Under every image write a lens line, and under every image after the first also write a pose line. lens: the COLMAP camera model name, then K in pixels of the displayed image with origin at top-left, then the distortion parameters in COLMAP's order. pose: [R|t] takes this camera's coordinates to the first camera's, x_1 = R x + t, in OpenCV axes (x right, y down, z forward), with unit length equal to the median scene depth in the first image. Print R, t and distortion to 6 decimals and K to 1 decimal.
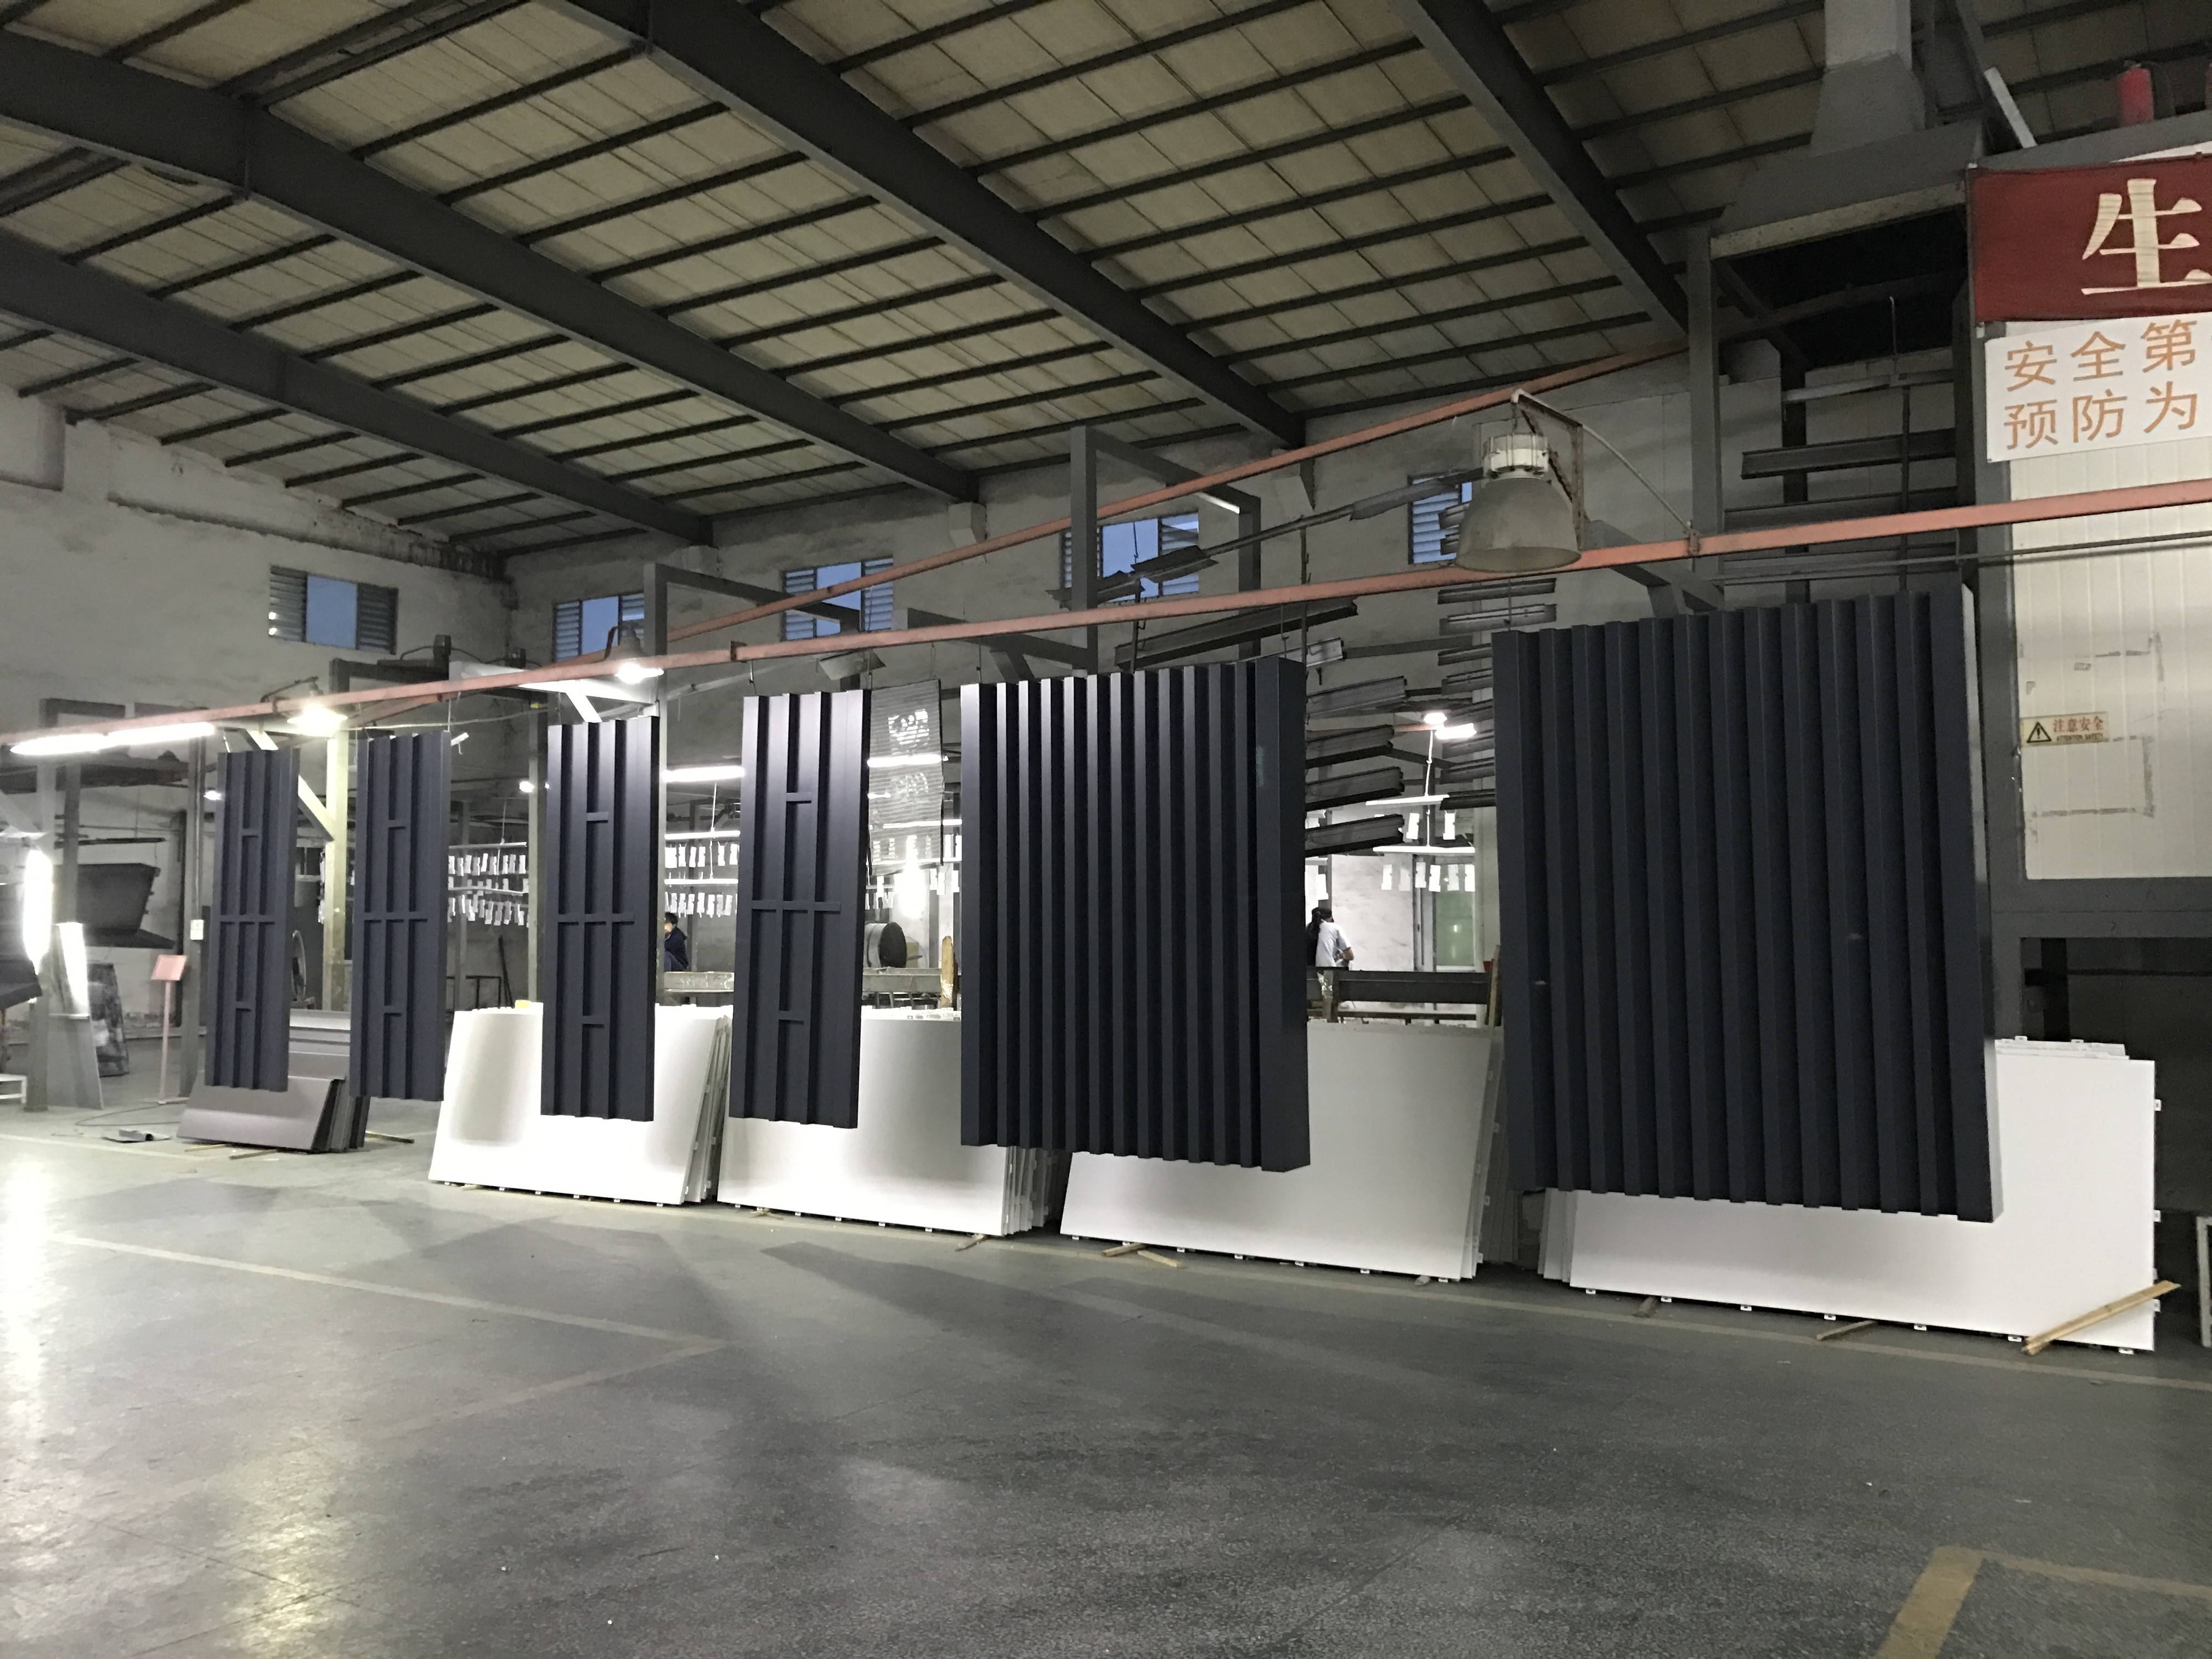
lens RADIAL K [[1797.8, 0, 1093.1], [0, 1797.8, 829.3], [0, 0, 1]] dist [0.016912, -0.007398]
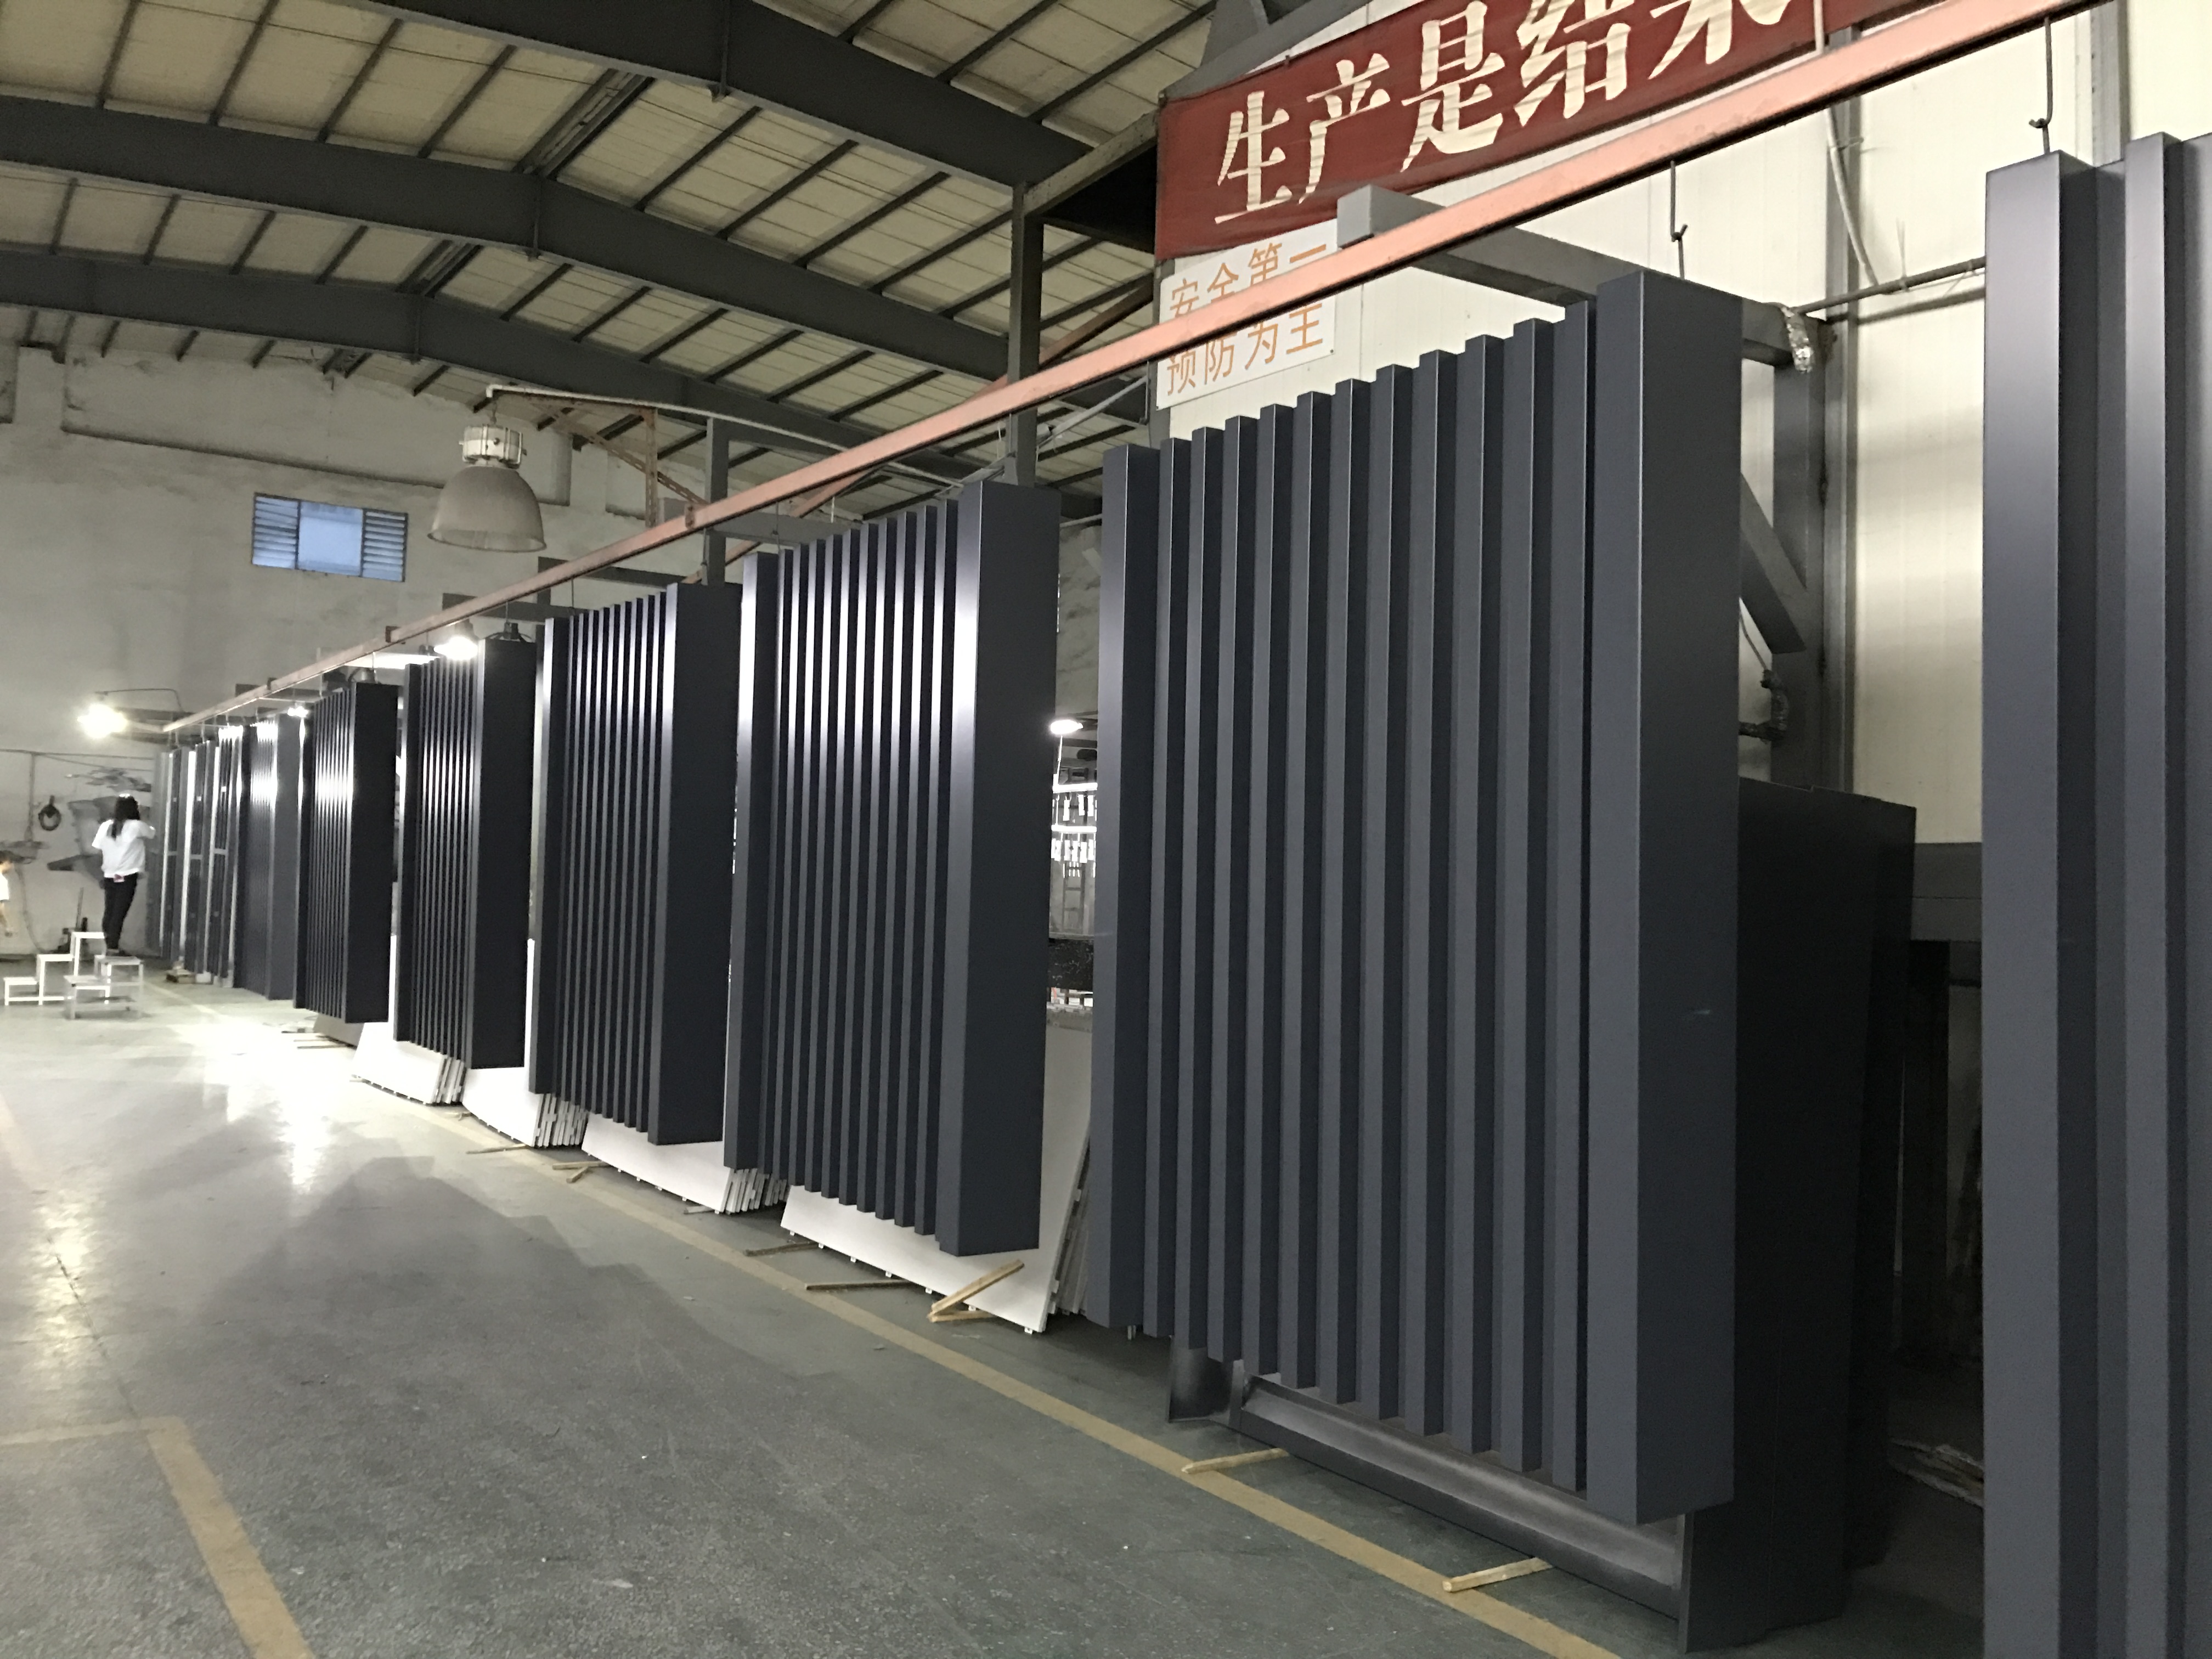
lens RADIAL K [[1797.8, 0, 1105.6], [0, 1797.8, 837.8], [0, 0, 1]] dist [0.016912, -0.007398]
pose [[0.922095, 0.020104, -0.386442, 0.850430], [-0.011596, 0.999637, 0.024337, 0.000003], [0.386791, -0.017960, 0.921993, 0.110549]]
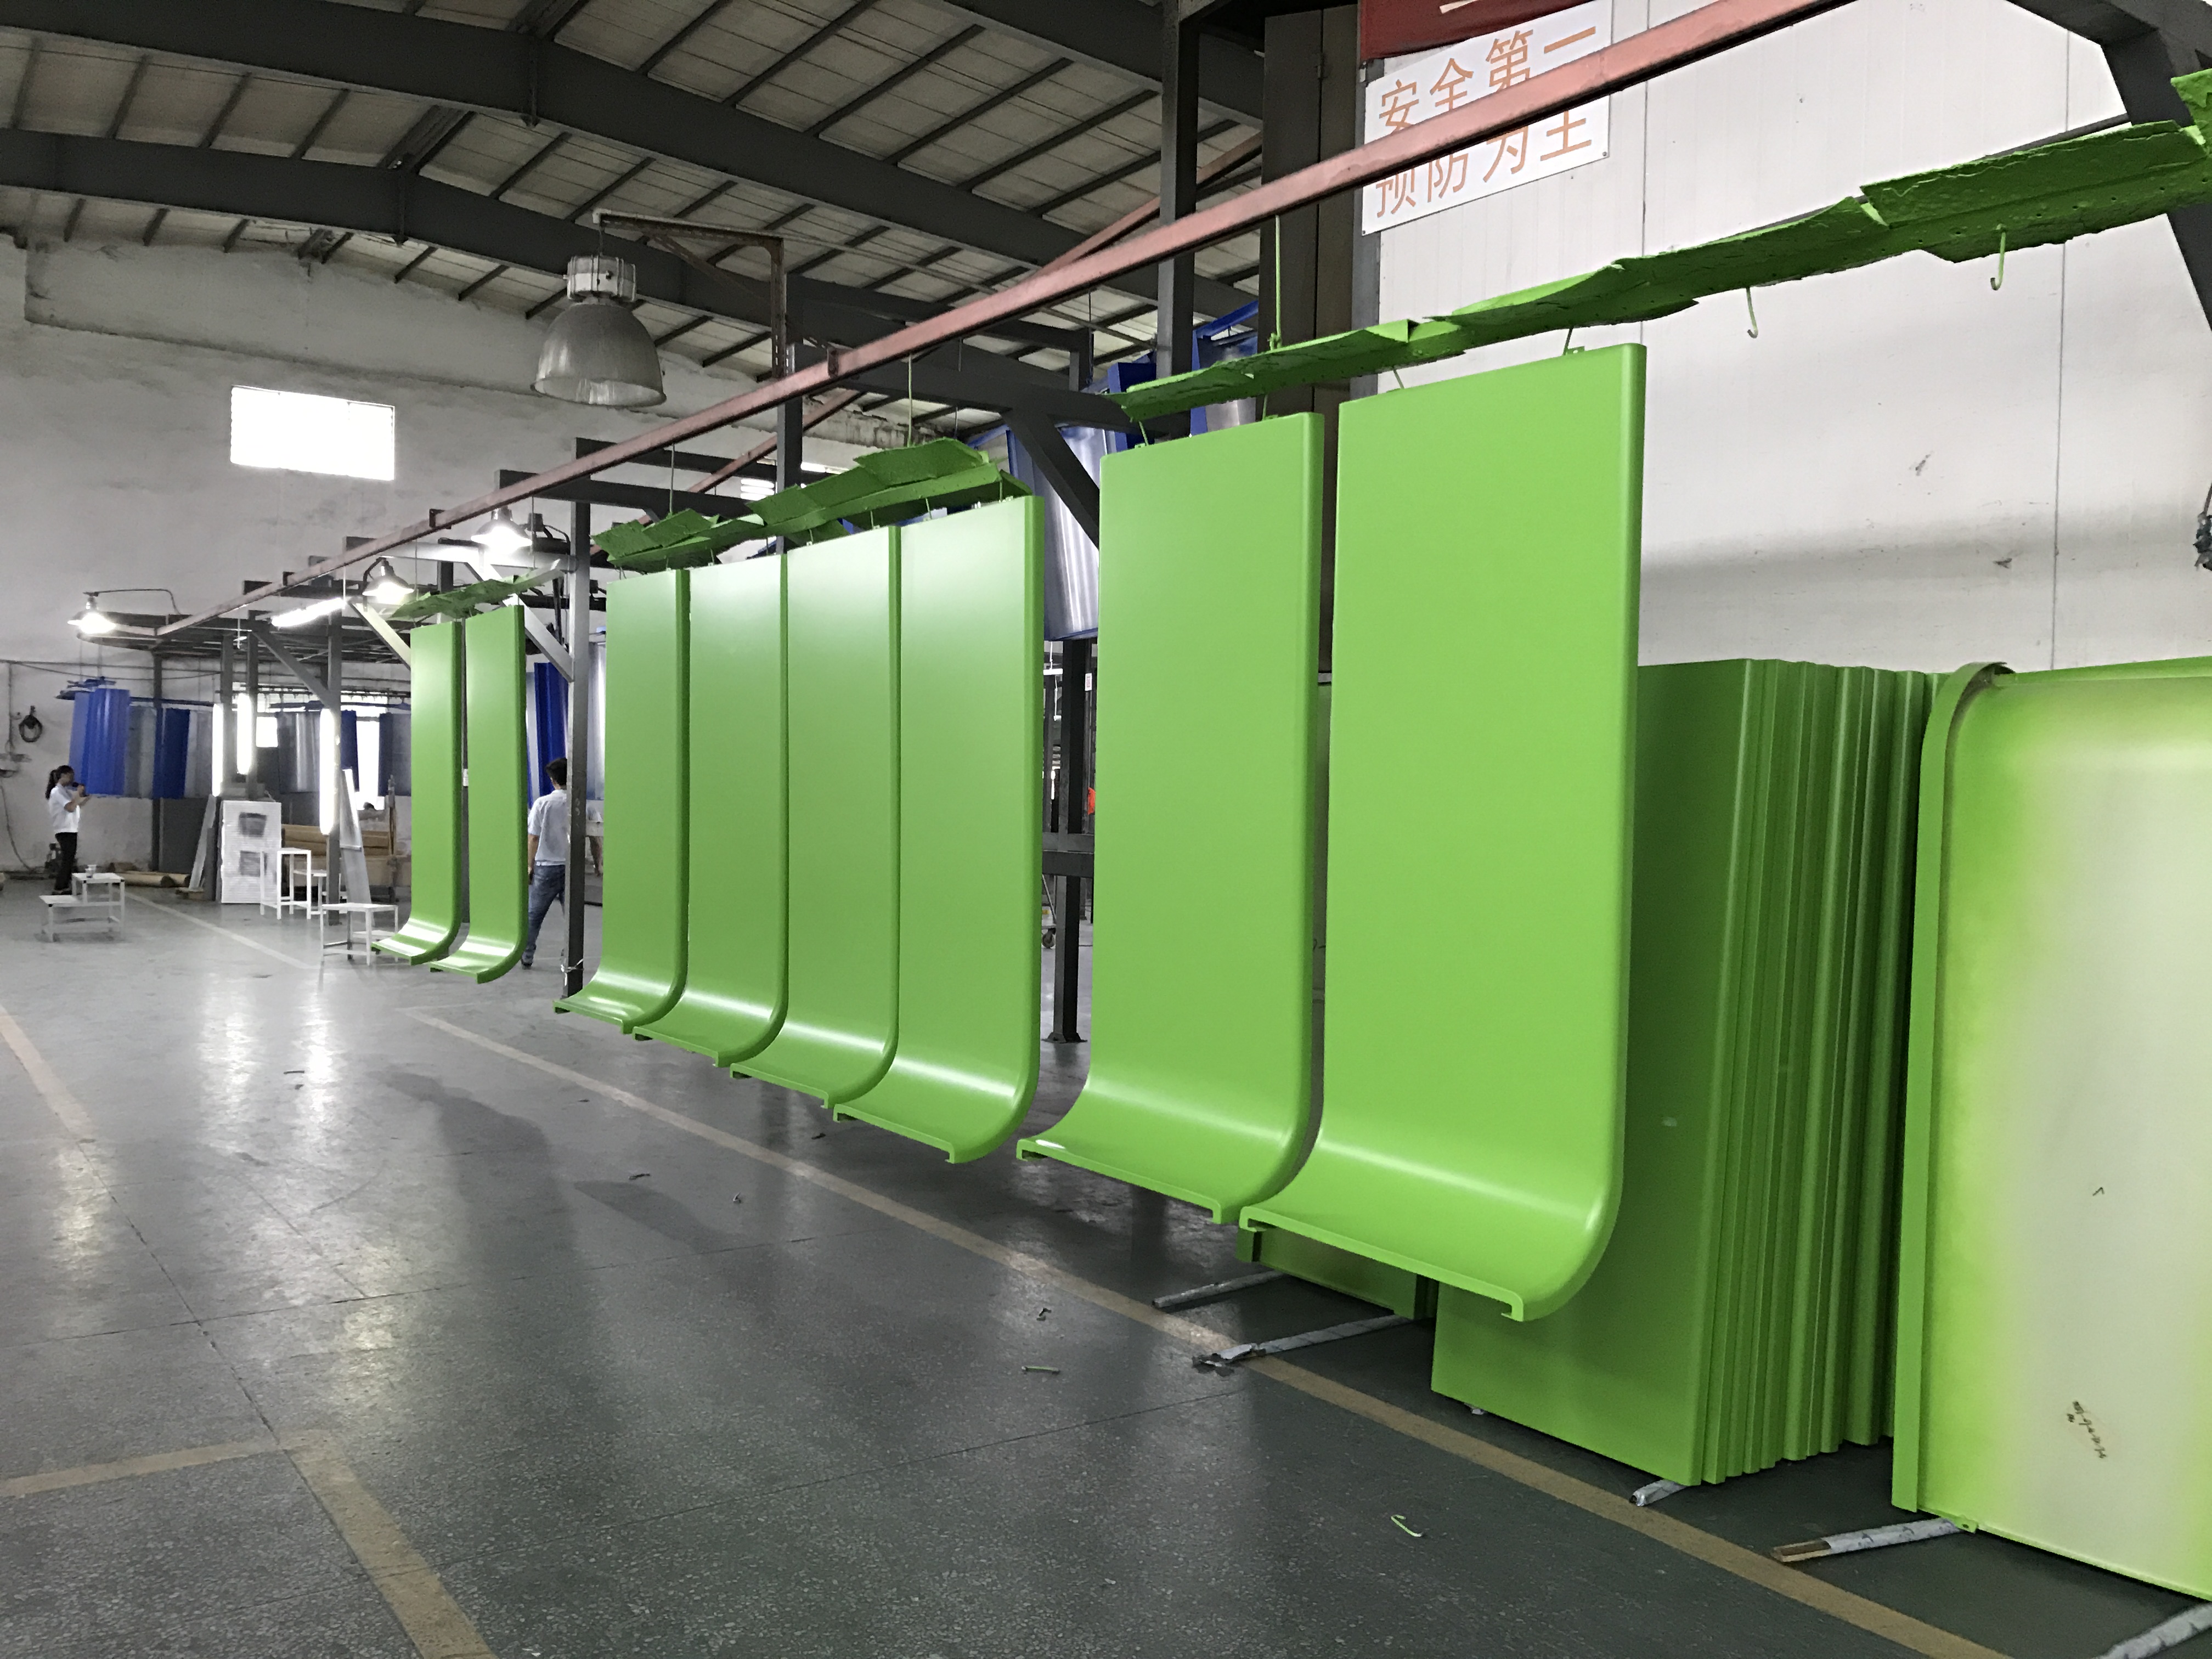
lens RADIAL K [[1797.8, 0, 1108.6], [0, 1797.8, 825.8], [0, 0, 1]] dist [0.016912, -0.007398]
pose [[0.928427, 0.027367, -0.370505, 0.707906], [-0.000787, 0.997426, 0.071702, 0.007401], [0.371514, -0.066279, 0.926059, 0.175371]]
